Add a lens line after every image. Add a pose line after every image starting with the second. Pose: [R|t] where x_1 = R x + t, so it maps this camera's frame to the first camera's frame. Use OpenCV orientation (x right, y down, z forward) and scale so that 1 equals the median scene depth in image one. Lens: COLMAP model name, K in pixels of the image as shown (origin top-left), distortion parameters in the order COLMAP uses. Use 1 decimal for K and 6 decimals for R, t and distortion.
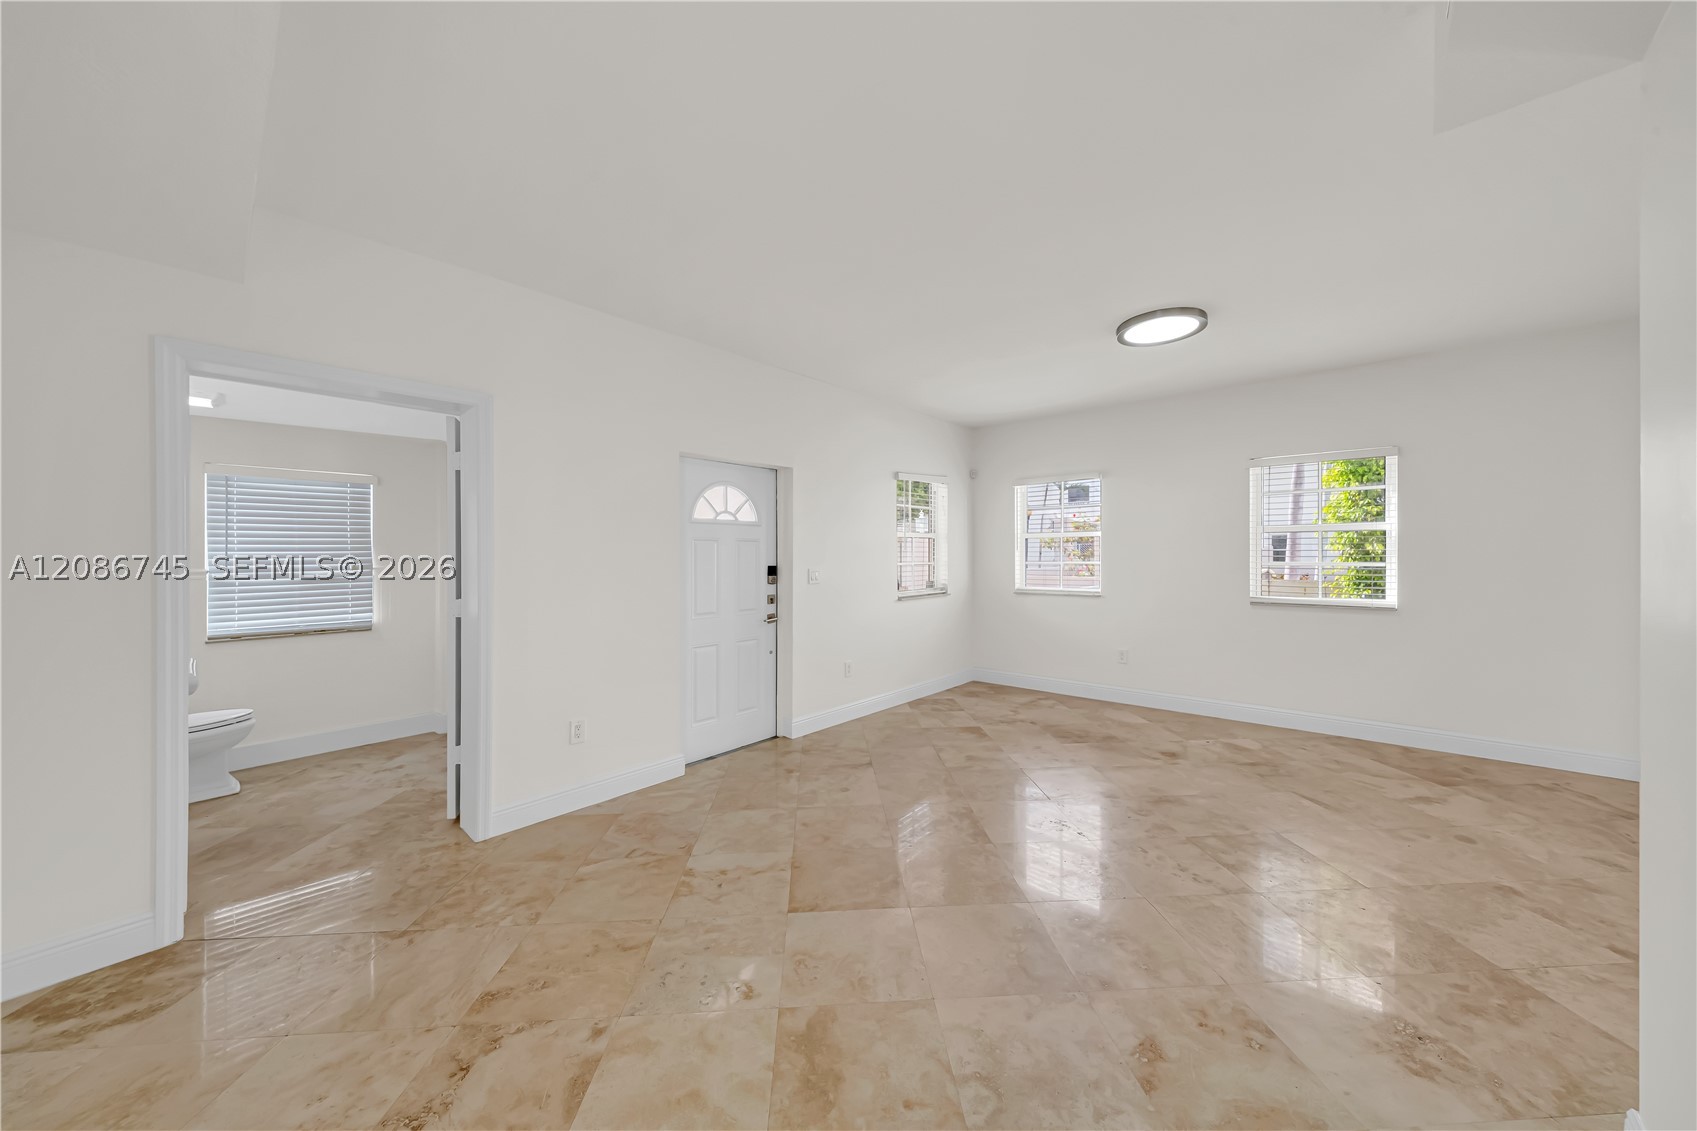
lens RADIAL K [[584.3, 0, 848.4], [0, 584.3, 556.4], [0, 0, 1]] dist [-0.005845, -0.000072]
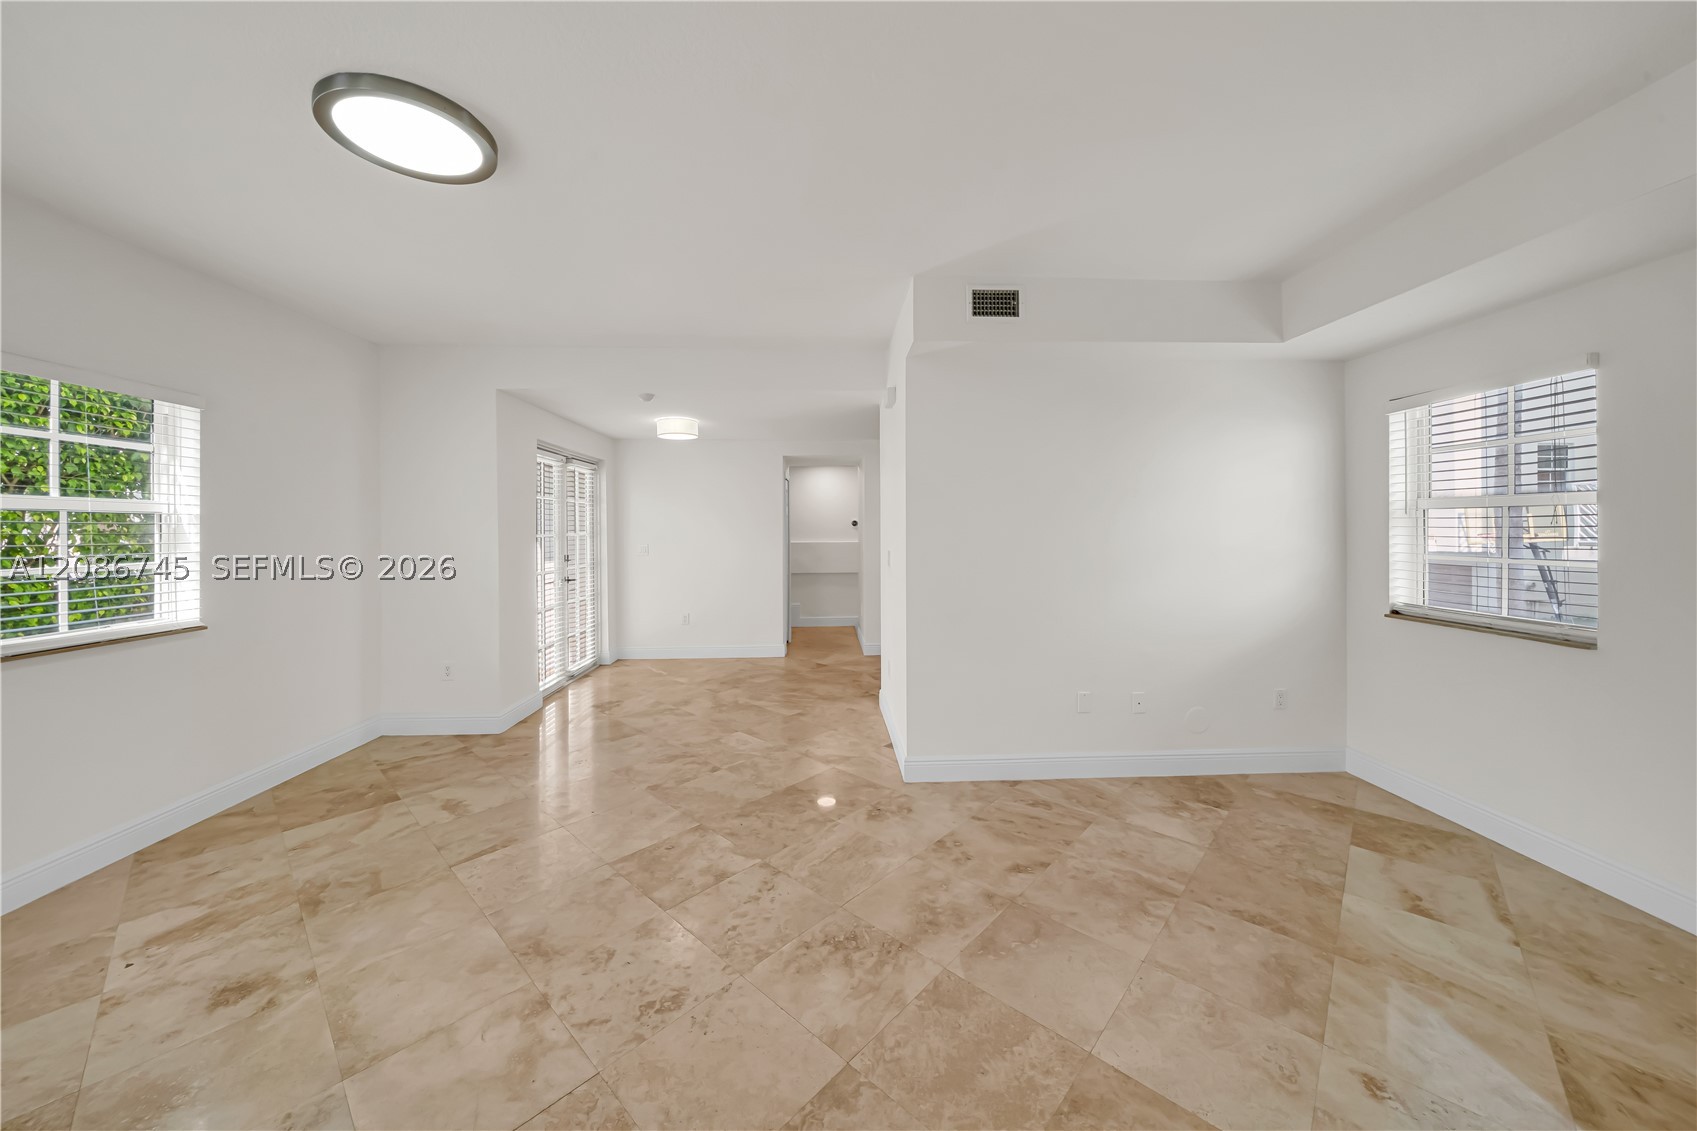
lens RADIAL K [[584.3, 0, 848.0], [0, 584.3, 535.4], [0, 0, 1]] dist [-0.005845, -0.000072]
pose [[-0.695944, -0.000767, 0.718096, -0.209995], [0.005633, 0.999963, 0.006527, -0.039884], [-0.718074, 0.008588, -0.695914, 1.800588]]
